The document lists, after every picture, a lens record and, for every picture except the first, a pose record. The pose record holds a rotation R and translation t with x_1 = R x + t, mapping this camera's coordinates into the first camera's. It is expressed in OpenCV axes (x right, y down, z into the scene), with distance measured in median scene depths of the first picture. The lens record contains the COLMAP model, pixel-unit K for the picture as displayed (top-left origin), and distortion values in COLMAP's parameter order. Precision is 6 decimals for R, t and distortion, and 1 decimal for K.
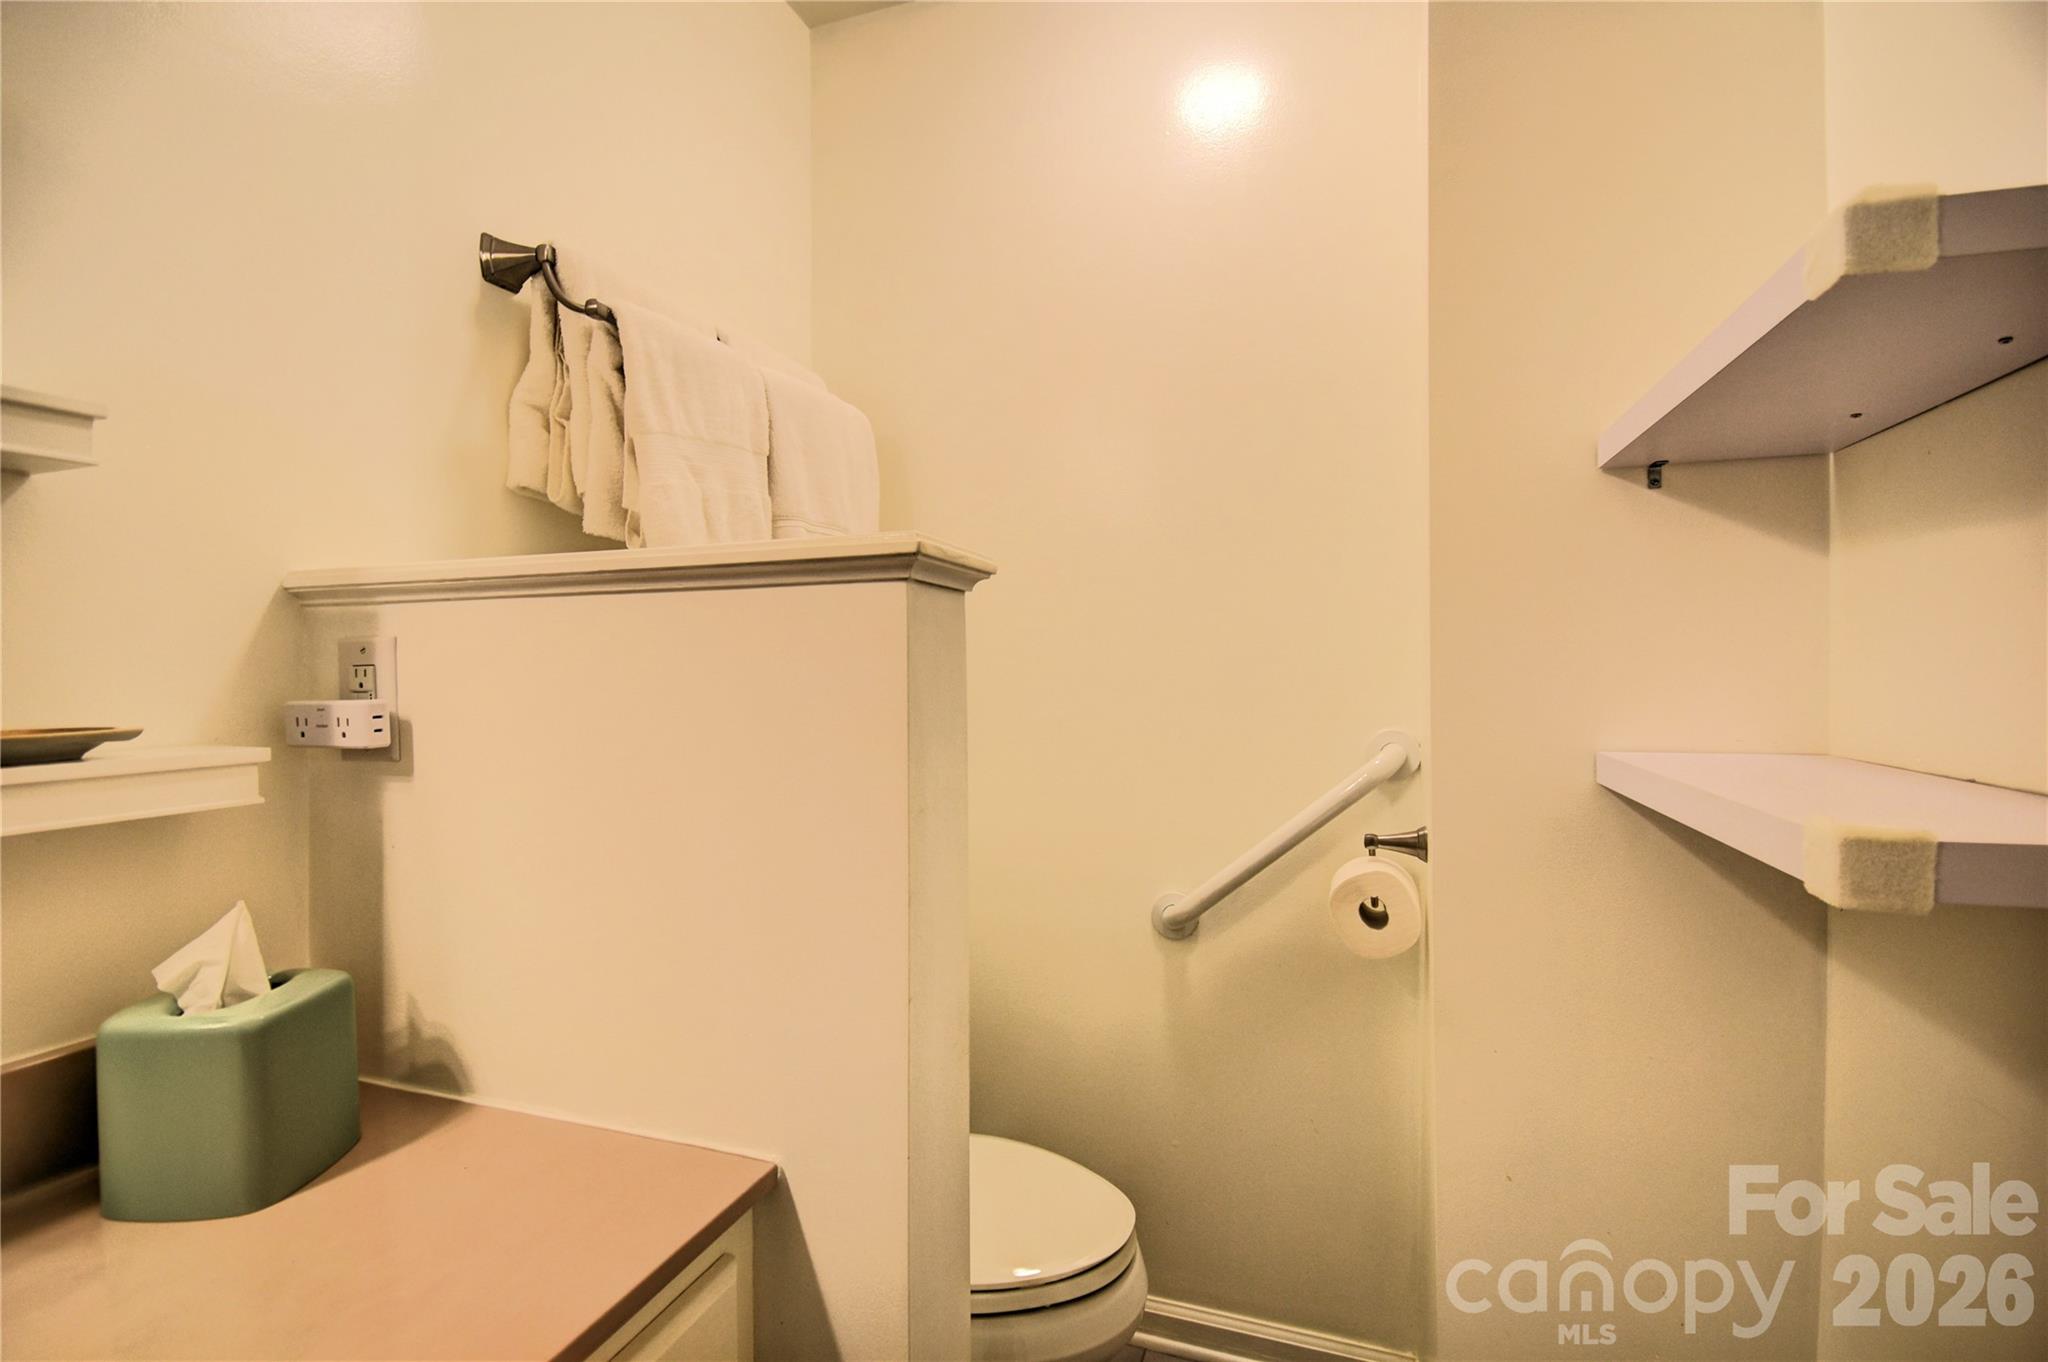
lens RADIAL K [[910.6, 0, 1021.7], [0, 910.6, 676.8], [0, 0, 1]] dist [0.000936, 0.000160]
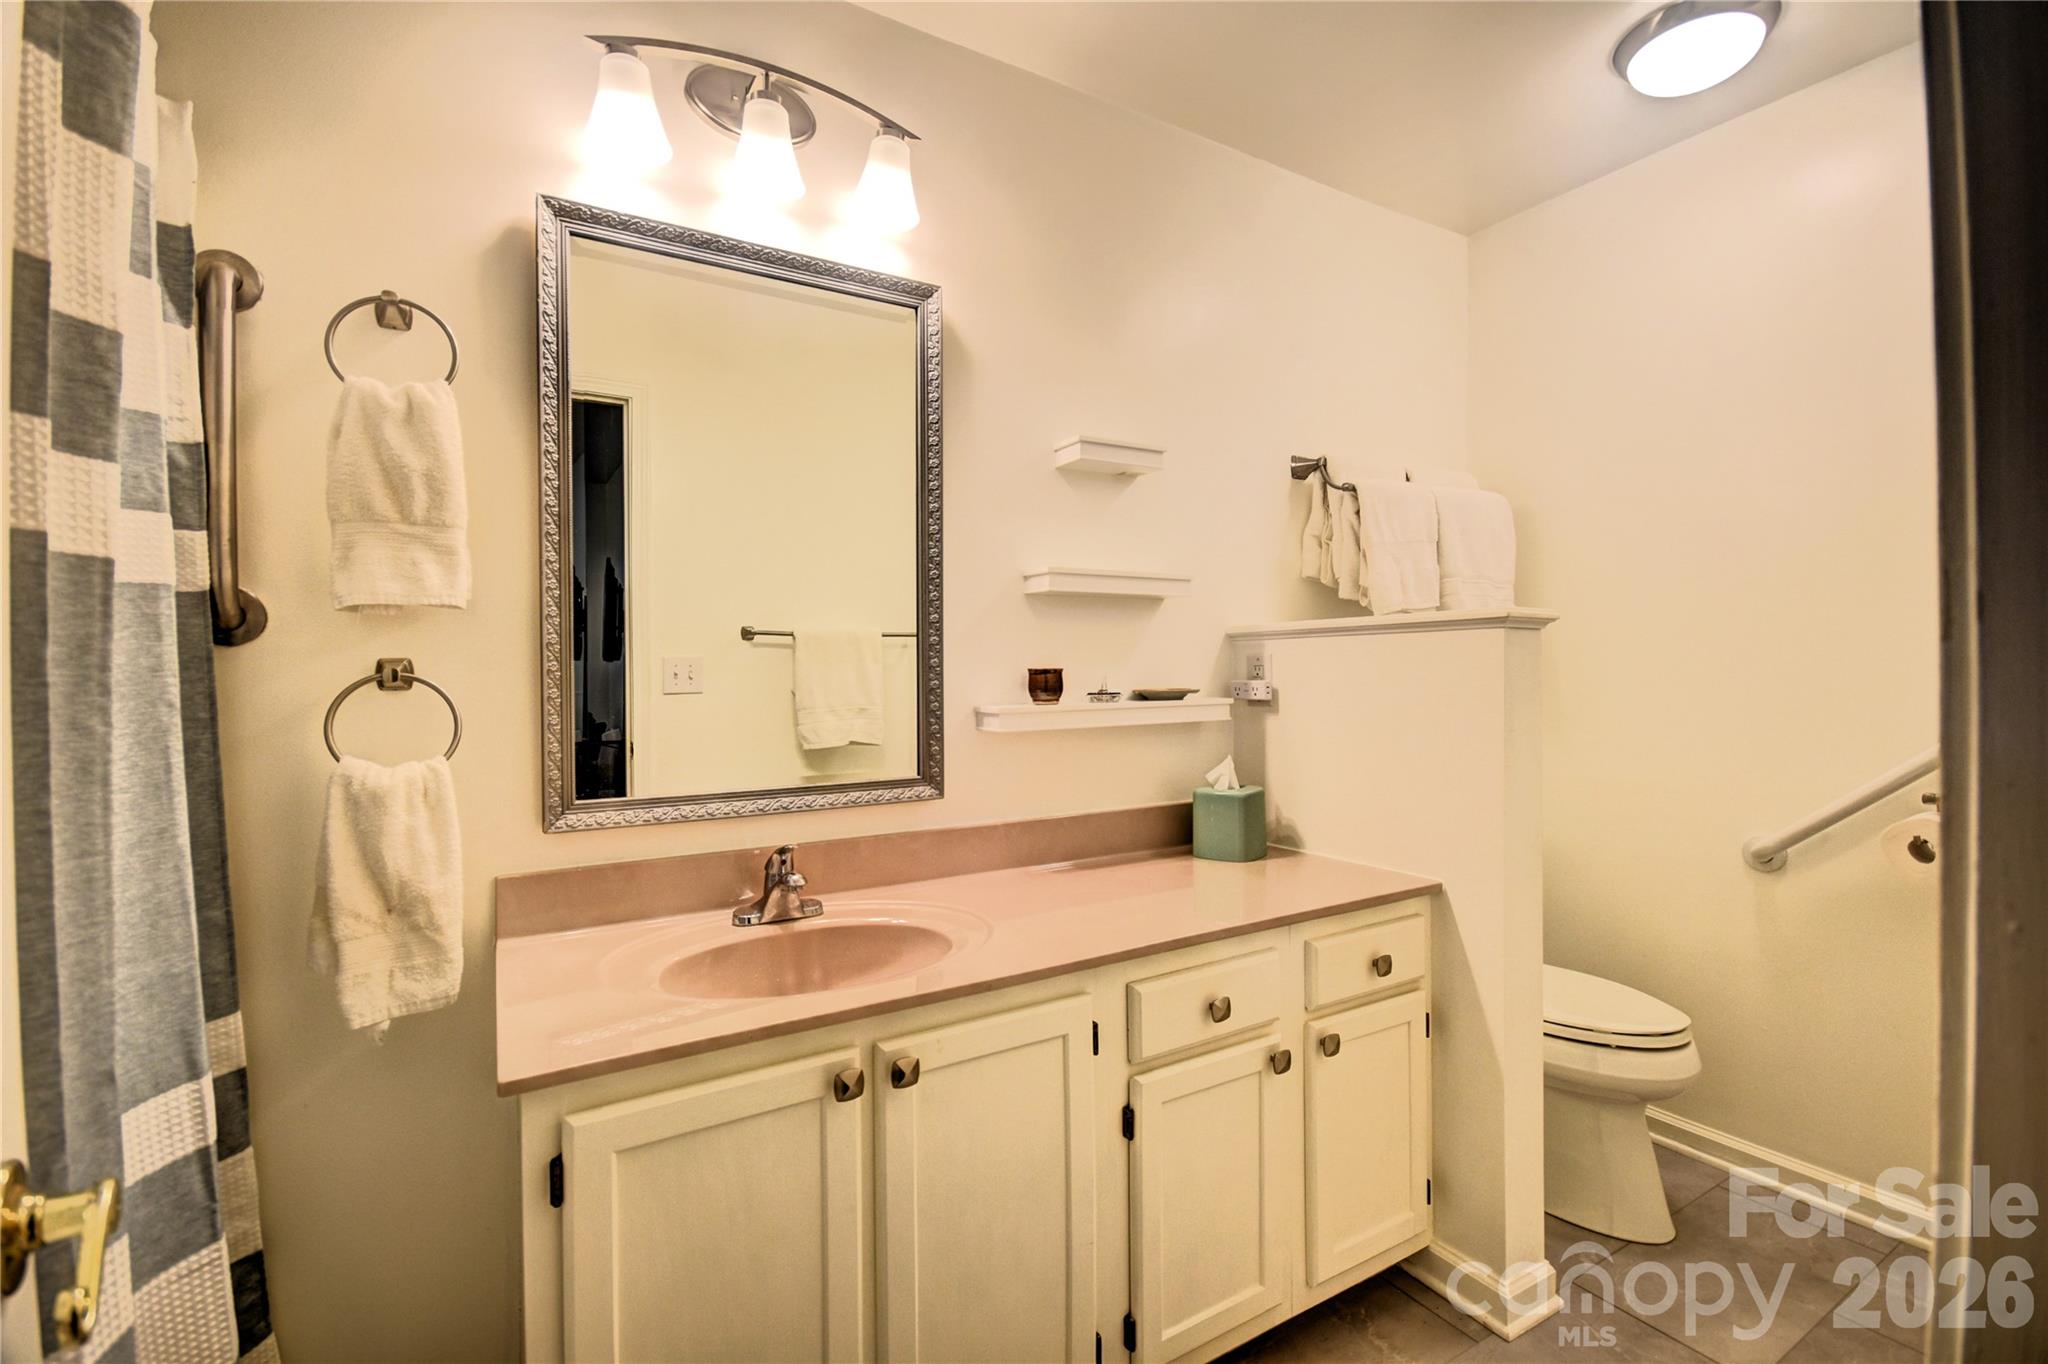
lens RADIAL K [[910.6, 0, 1021.7], [0, 910.6, 677.8], [0, 0, 1]] dist [0.000936, 0.000160]
pose [[0.769553, 0.003234, -0.638575, 0.288967], [-0.001225, 0.999993, 0.003588, 0.009972], [0.638582, -0.001979, 0.769551, -1.102537]]
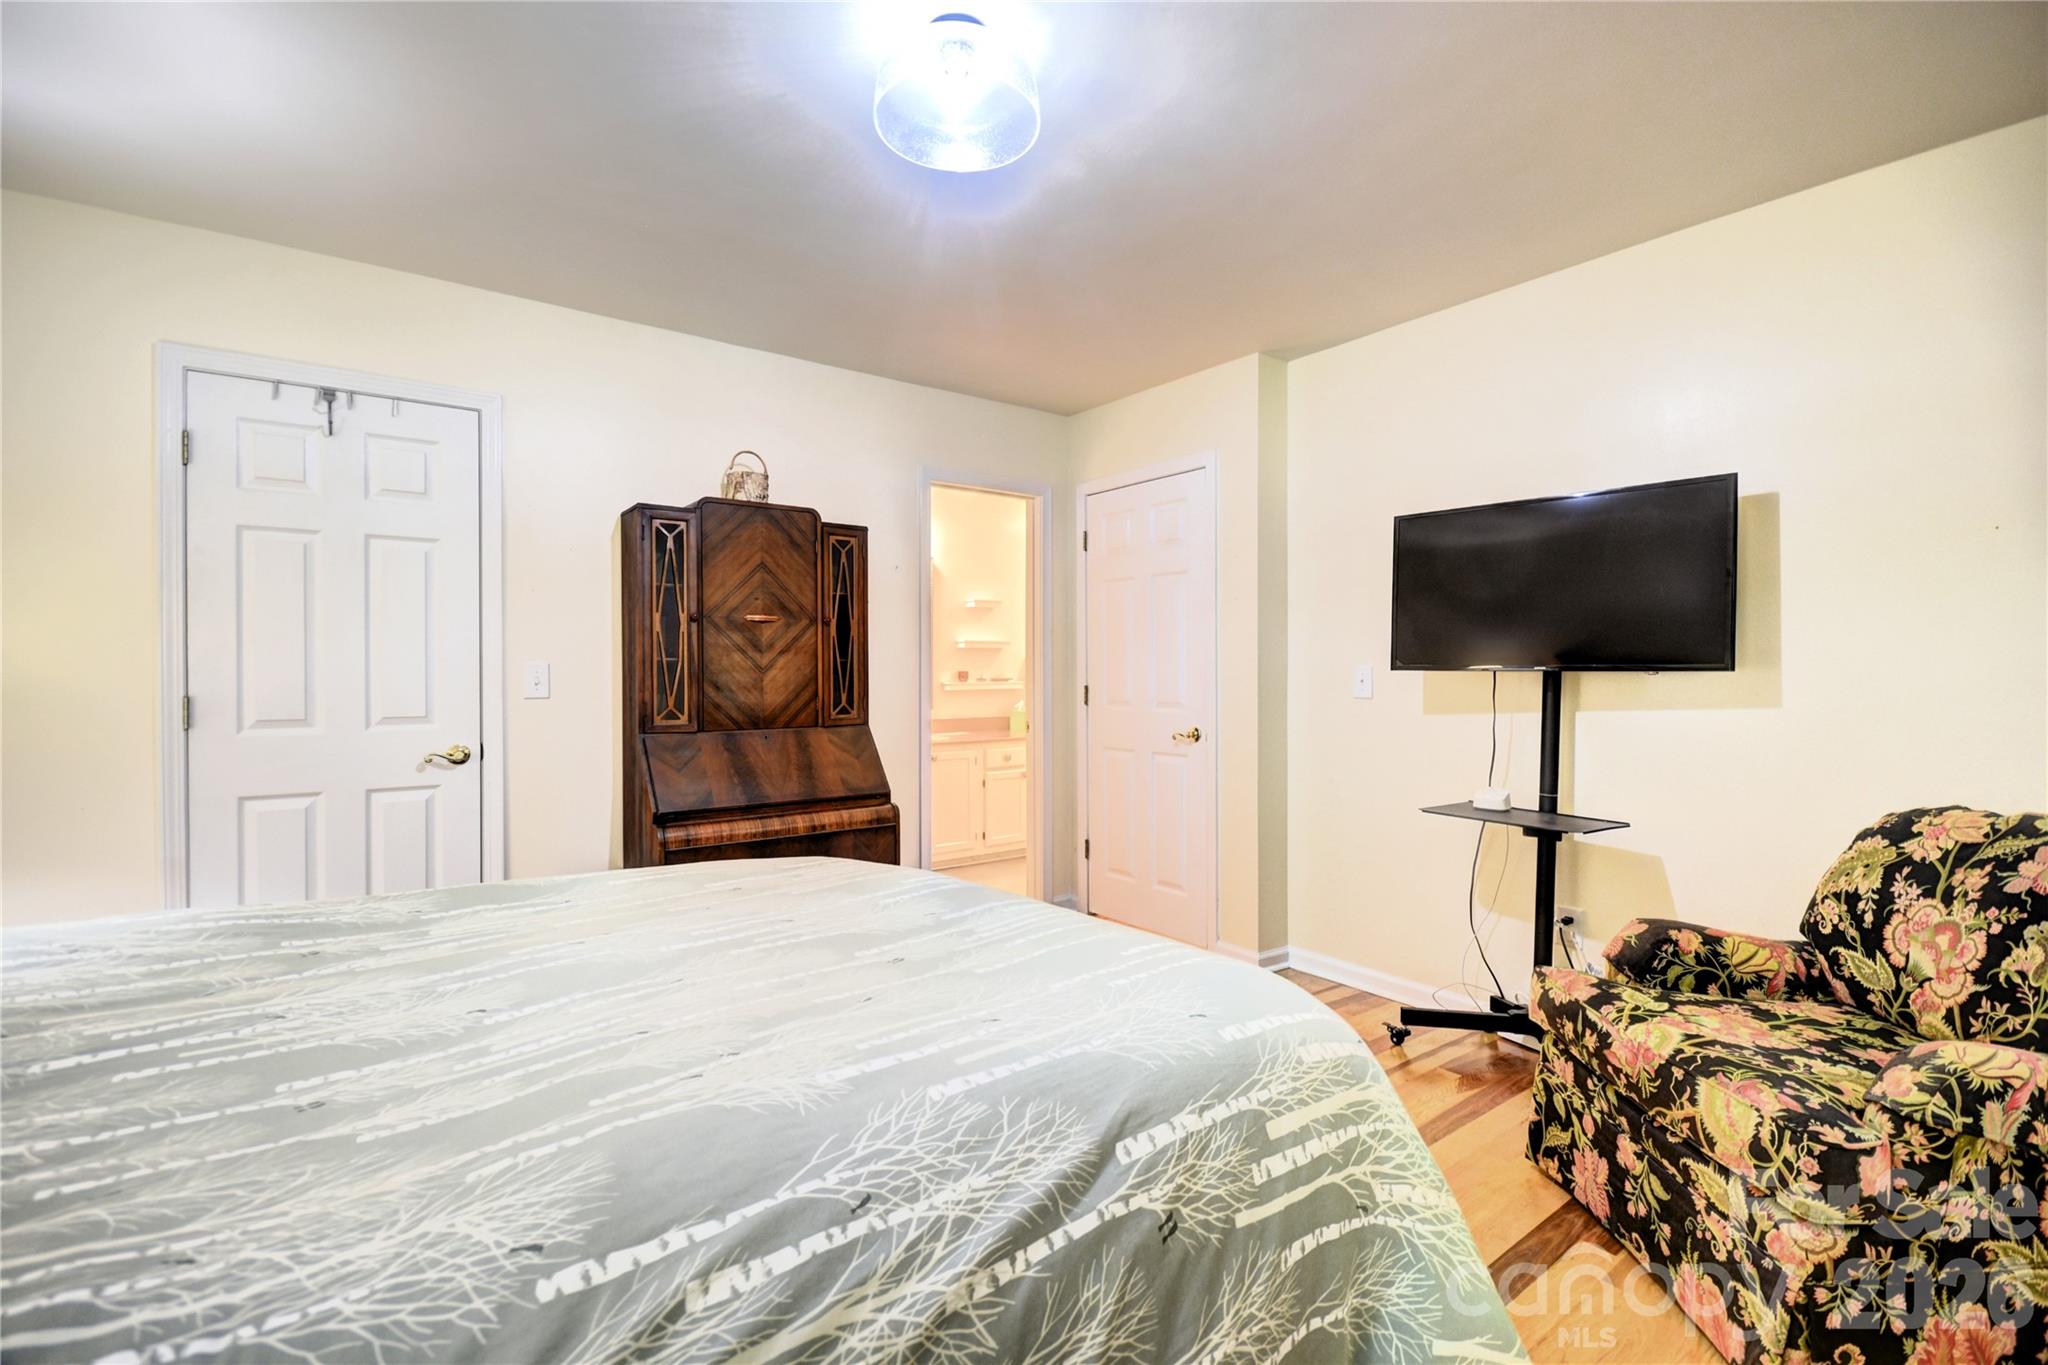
lens RADIAL K [[910.6, 0, 1021.7], [0, 910.6, 678.3], [0, 0, 1]] dist [0.000936, 0.000160]
pose [[0.832342, 0.009094, -0.554187, 2.809711], [-0.007435, 0.999959, 0.005243, 0.012089], [0.554212, -0.000243, 0.832376, -4.450355]]
